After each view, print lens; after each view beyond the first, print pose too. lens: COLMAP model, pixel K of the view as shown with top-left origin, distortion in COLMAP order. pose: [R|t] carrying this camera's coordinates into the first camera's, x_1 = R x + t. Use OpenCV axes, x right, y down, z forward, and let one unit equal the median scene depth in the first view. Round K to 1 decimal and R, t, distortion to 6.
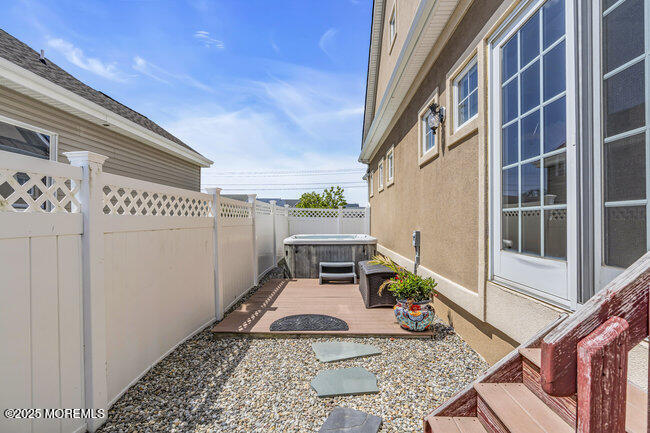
lens RADIAL K [[290.2, 0, 325.0], [0, 290.2, 216.5], [0, 0, 1]] dist [-0.006675, 0.000452]
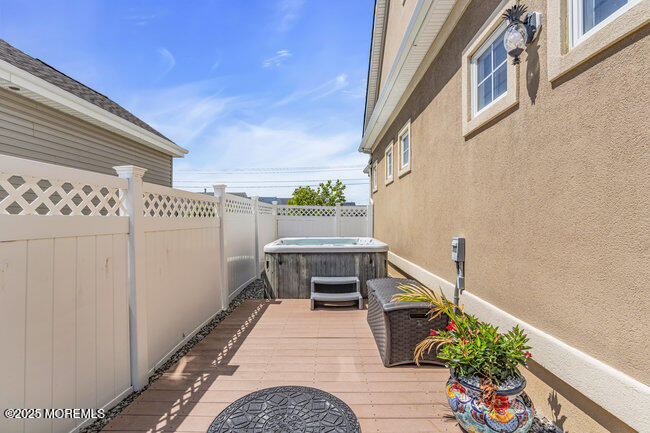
lens RADIAL K [[290.2, 0, 325.0], [0, 290.2, 216.5], [0, 0, 1]] dist [-0.006675, 0.000452]
pose [[0.999921, -0.000877, 0.012566, 0.006397], [0.000830, 0.999993, 0.003679, 0.000155], [-0.012569, -0.003668, 0.999914, 0.253217]]
